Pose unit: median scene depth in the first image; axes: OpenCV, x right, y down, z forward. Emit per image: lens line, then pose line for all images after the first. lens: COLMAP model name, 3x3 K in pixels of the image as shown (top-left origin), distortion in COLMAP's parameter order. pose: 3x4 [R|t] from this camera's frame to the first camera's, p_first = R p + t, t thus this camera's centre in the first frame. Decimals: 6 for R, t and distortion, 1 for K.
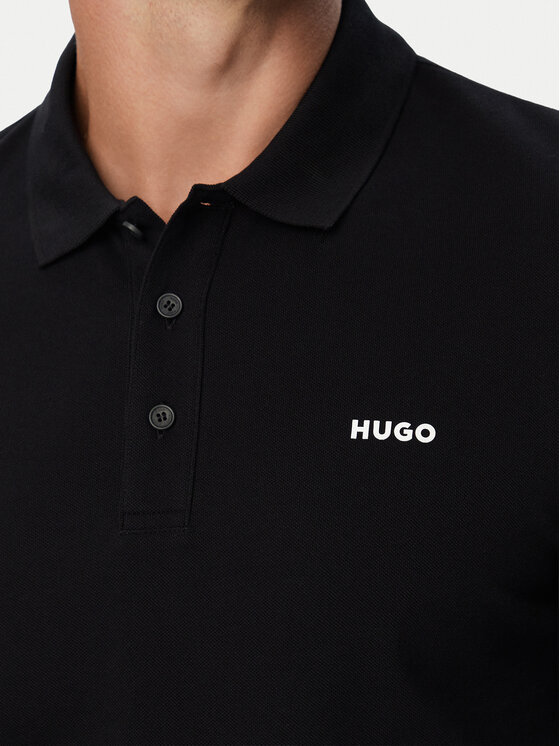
lens RADIAL K [[1593.4, 0, 279.7], [0, 1593.4, 372.3], [0, 0, 1]] dist [-0.001510, 0.000000]
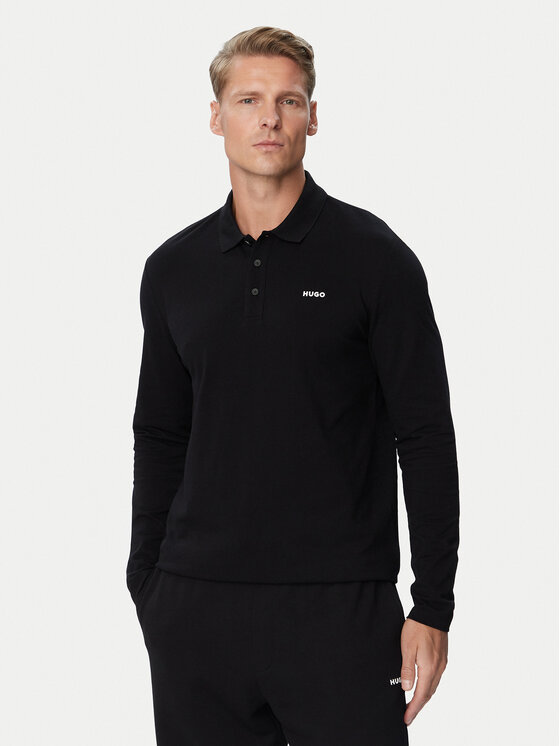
lens RADIAL K [[1543.2, 0, 279.9], [0, 1543.2, 372.8], [0, 0, 1]] dist [-0.397995, 0.000000]
pose [[0.997073, 0.008630, -0.075971, 0.260470], [-0.009180, 0.999934, -0.006898, 0.241141], [0.075907, 0.007575, 0.997086, -2.600272]]
